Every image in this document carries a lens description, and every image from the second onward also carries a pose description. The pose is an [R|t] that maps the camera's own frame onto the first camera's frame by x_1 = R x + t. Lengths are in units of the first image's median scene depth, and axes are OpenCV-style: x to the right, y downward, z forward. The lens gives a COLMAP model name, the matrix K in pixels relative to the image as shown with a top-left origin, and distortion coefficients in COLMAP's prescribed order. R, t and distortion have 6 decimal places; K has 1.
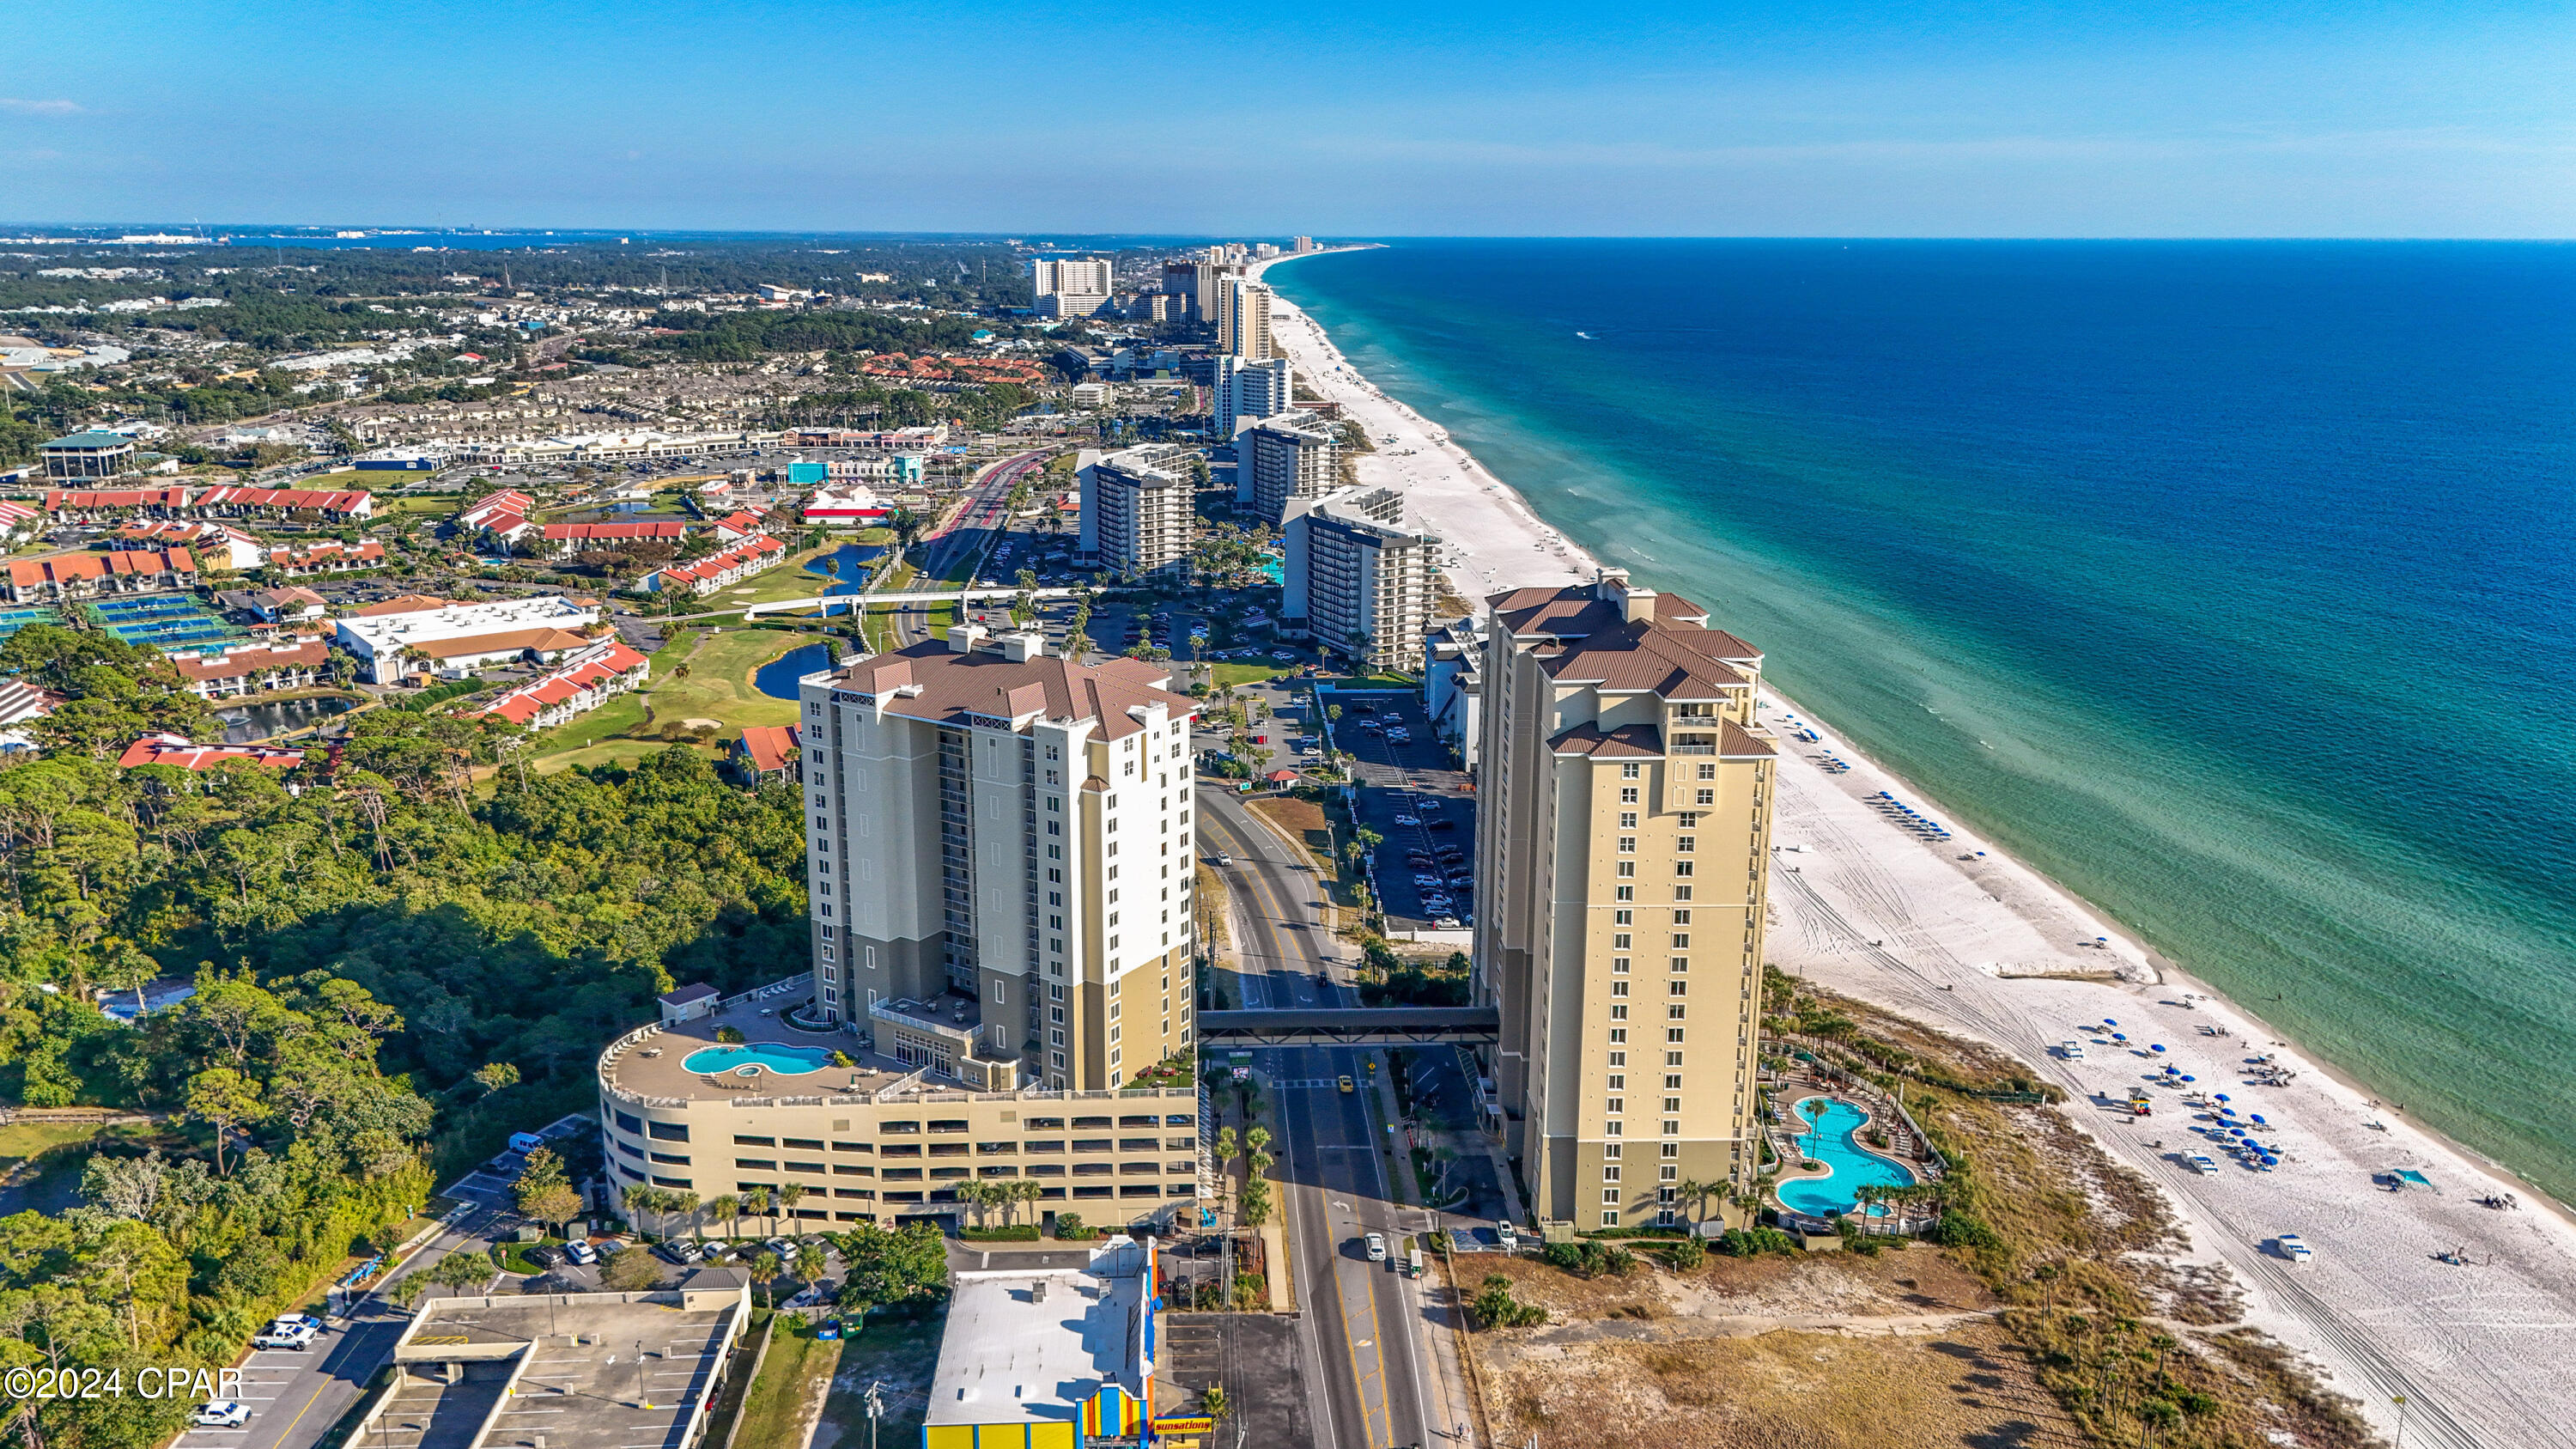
lens RADIAL K [[1898.3, 0, 1287.3], [0, 1898.3, 693.2], [0, 0, 1]] dist [0.063394, -0.054785]
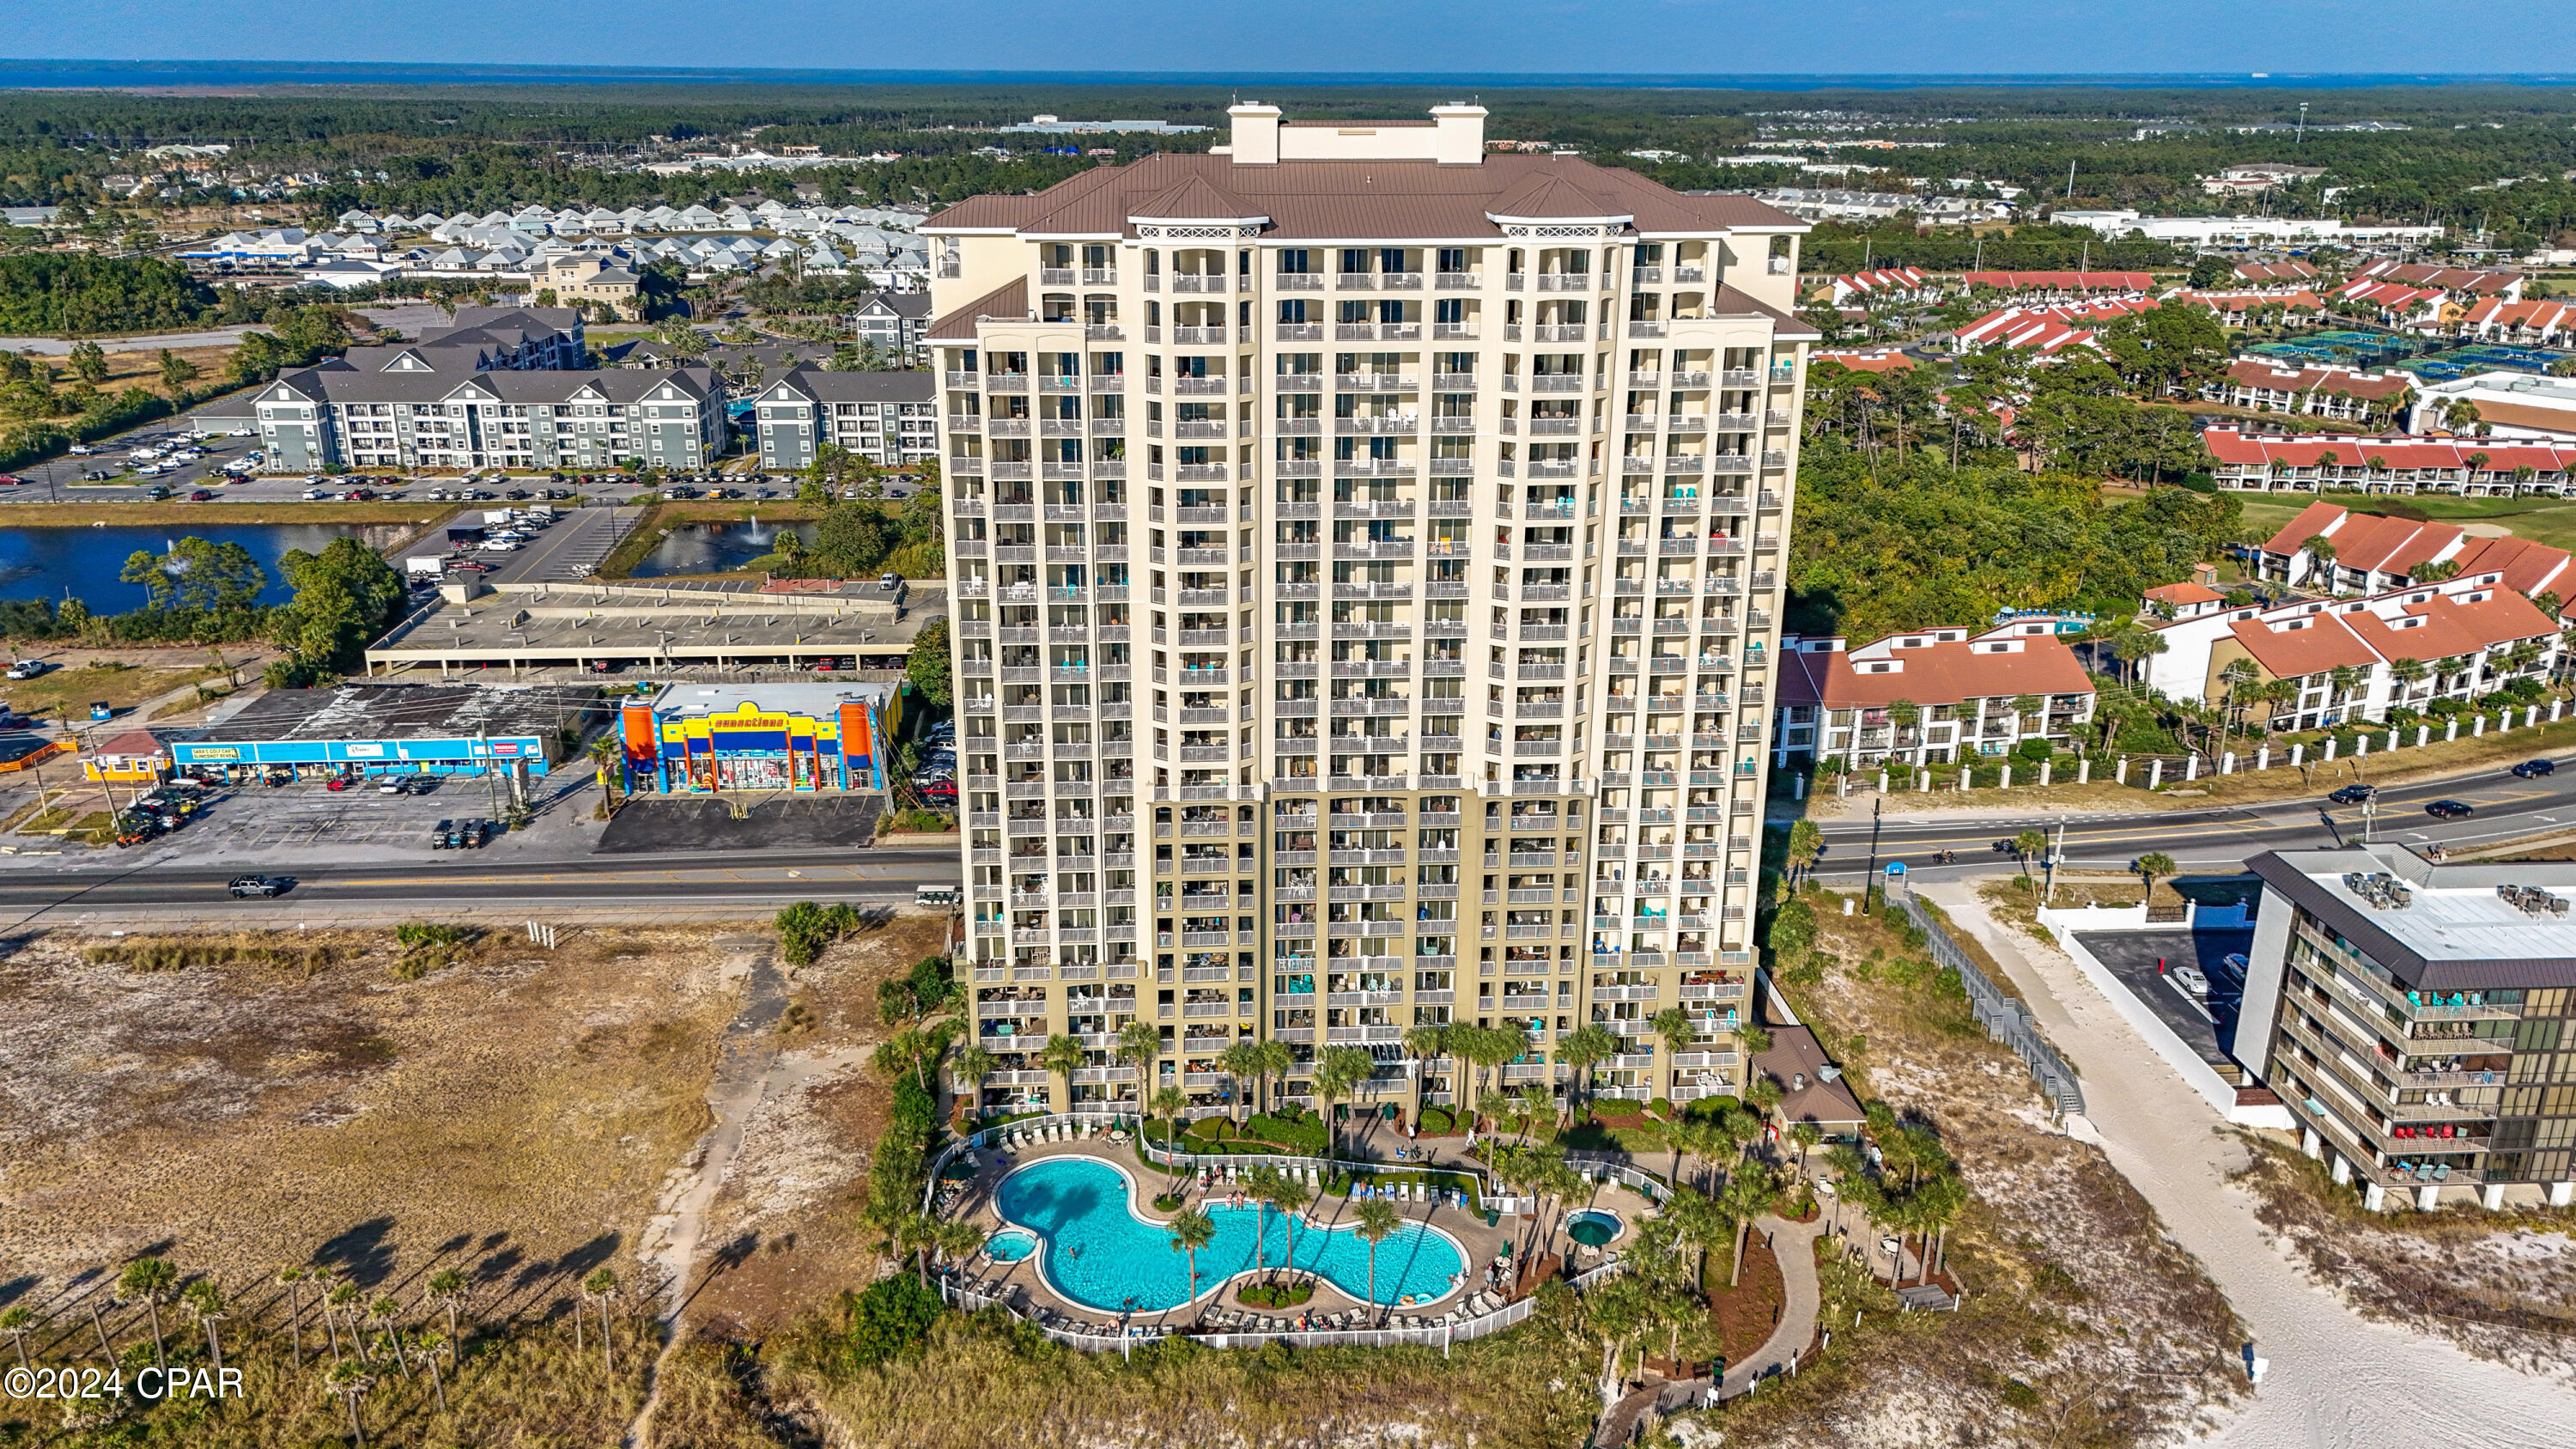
lens RADIAL K [[1898.3, 0, 1278.2], [0, 1898.3, 723.4], [0, 0, 1]] dist [0.063394, -0.054785]
pose [[0.008763, 0.319668, -0.947489, 0.794649], [-0.241825, 0.920078, 0.308183, -0.061855], [0.970280, 0.226426, 0.085367, 1.002579]]
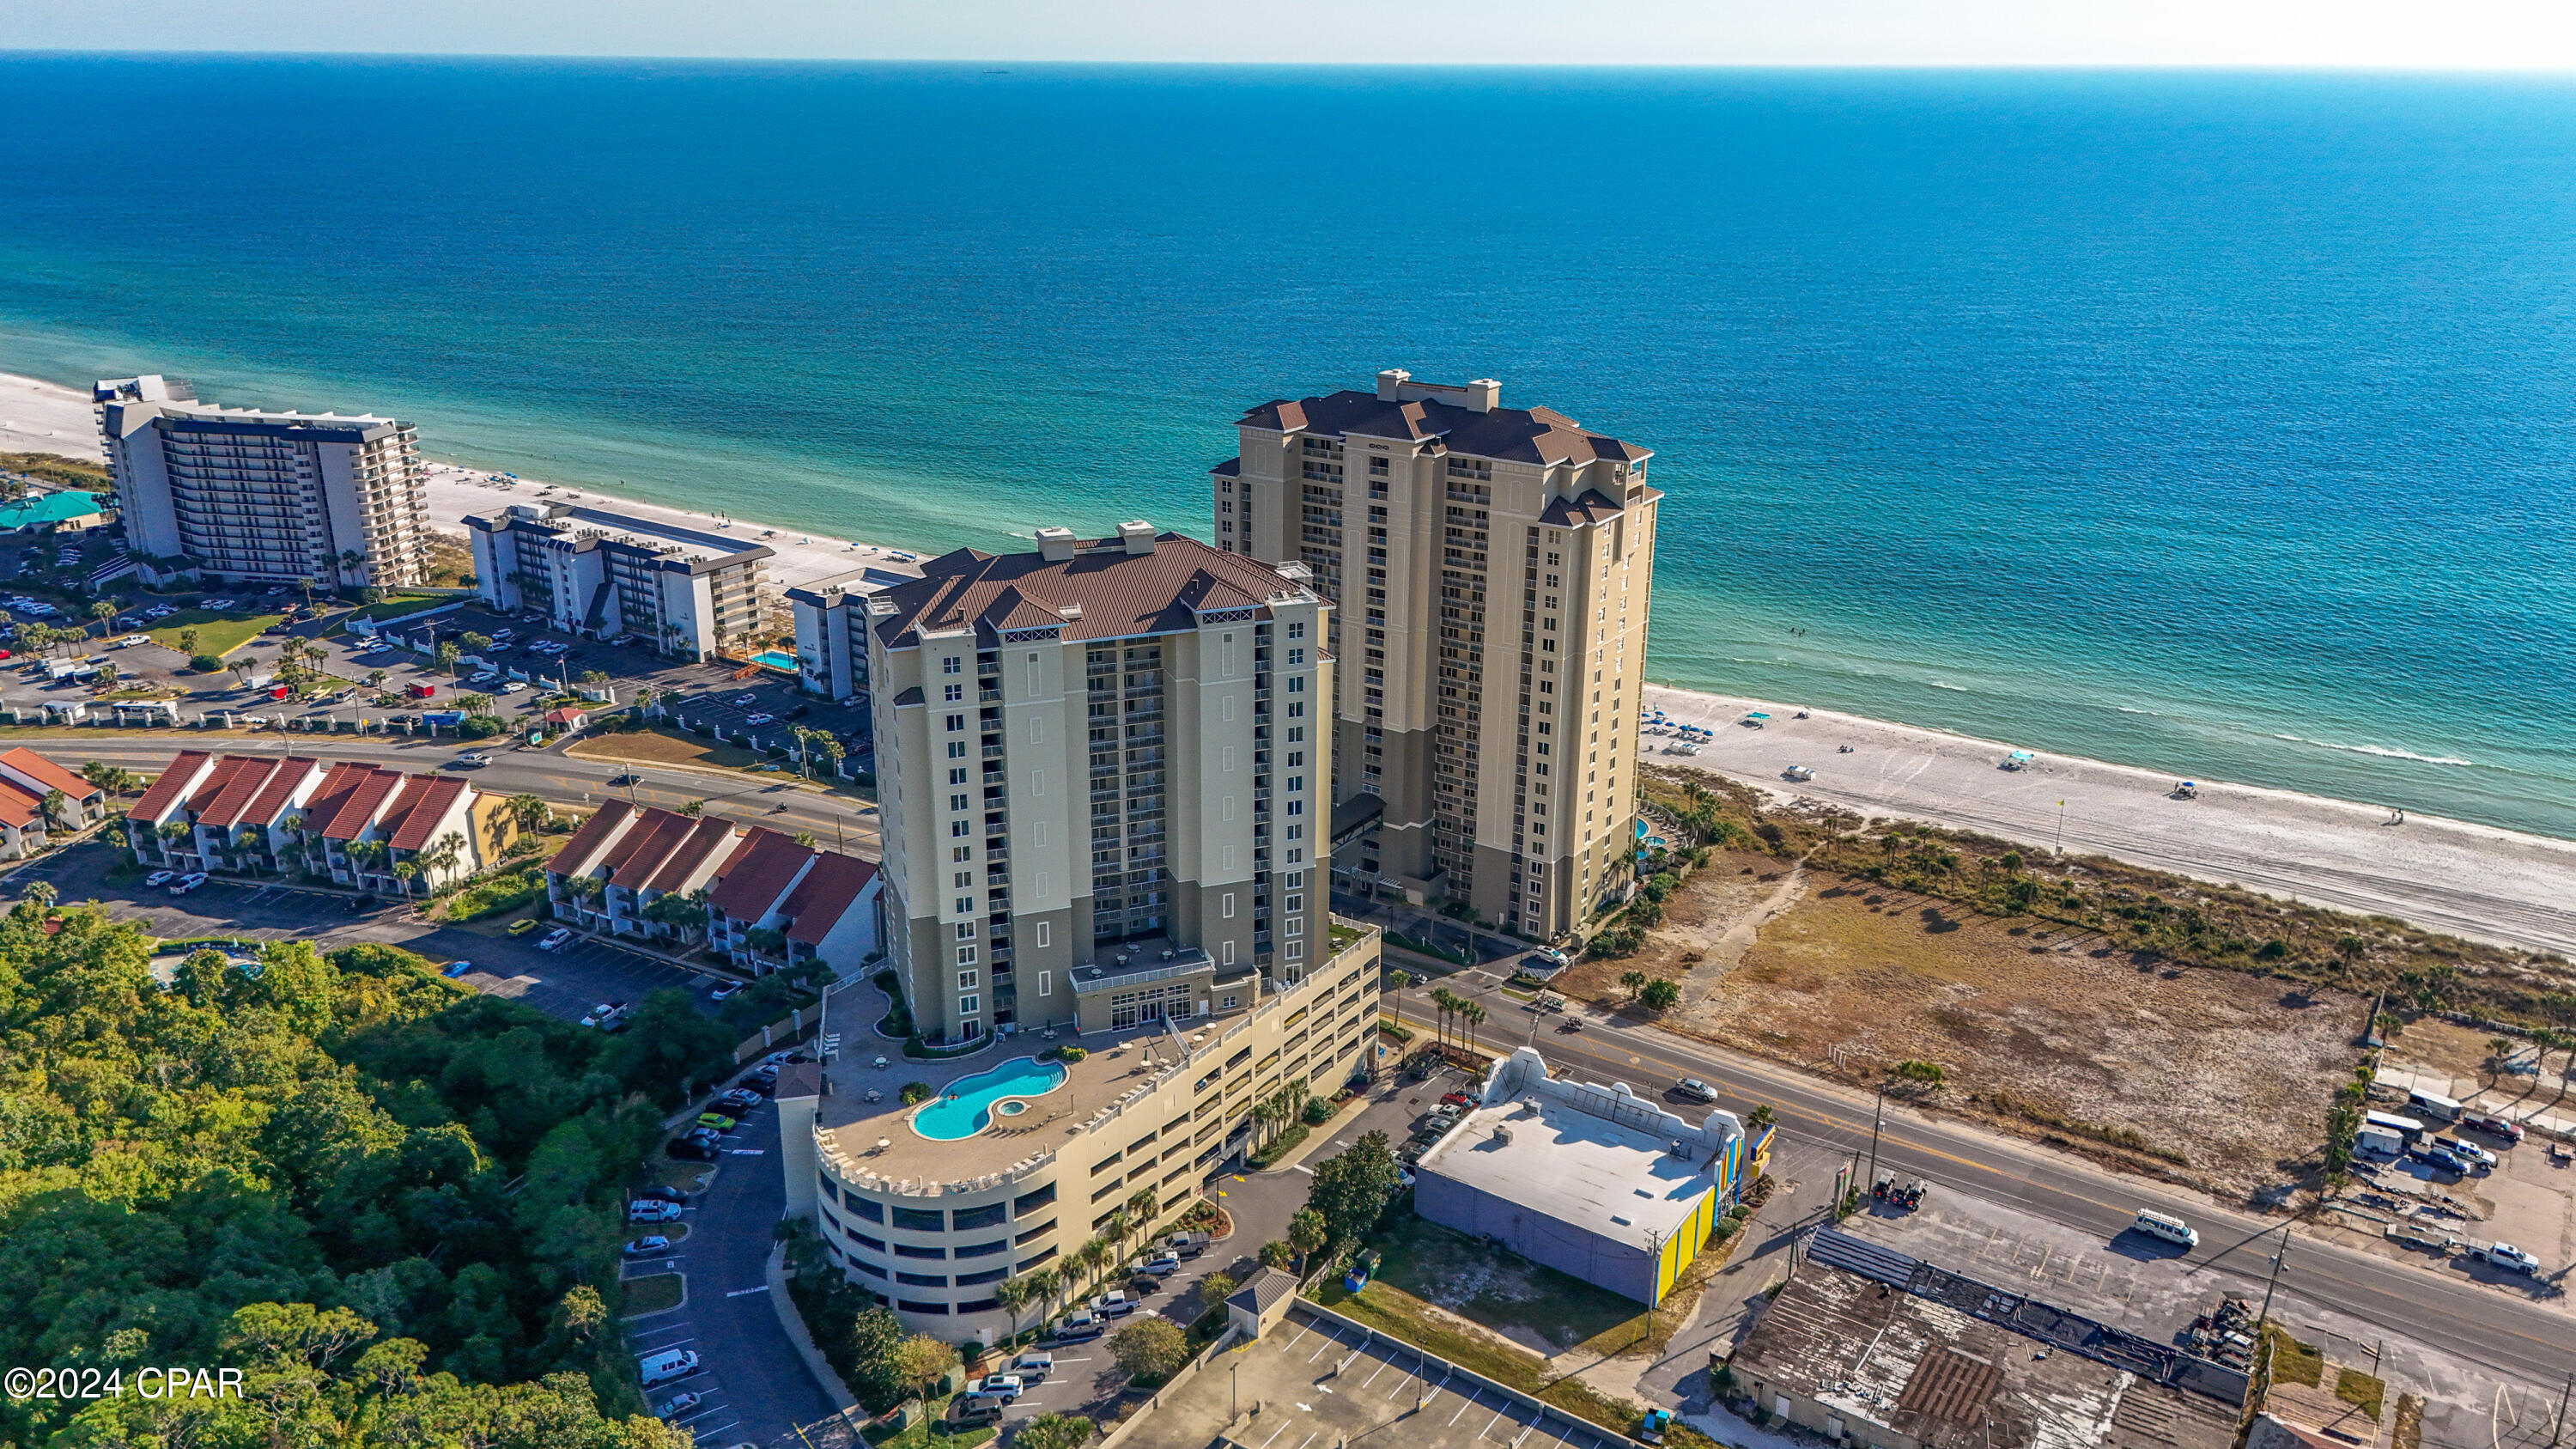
lens RADIAL K [[1898.3, 0, 1286.3], [0, 1898.3, 700.3], [0, 0, 1]] dist [0.063394, -0.054785]
pose [[0.606486, -0.257236, 0.752333, -0.783155], [0.186546, 0.965843, 0.179856, -0.096916], [-0.772901, 0.031264, 0.633756, 0.385145]]
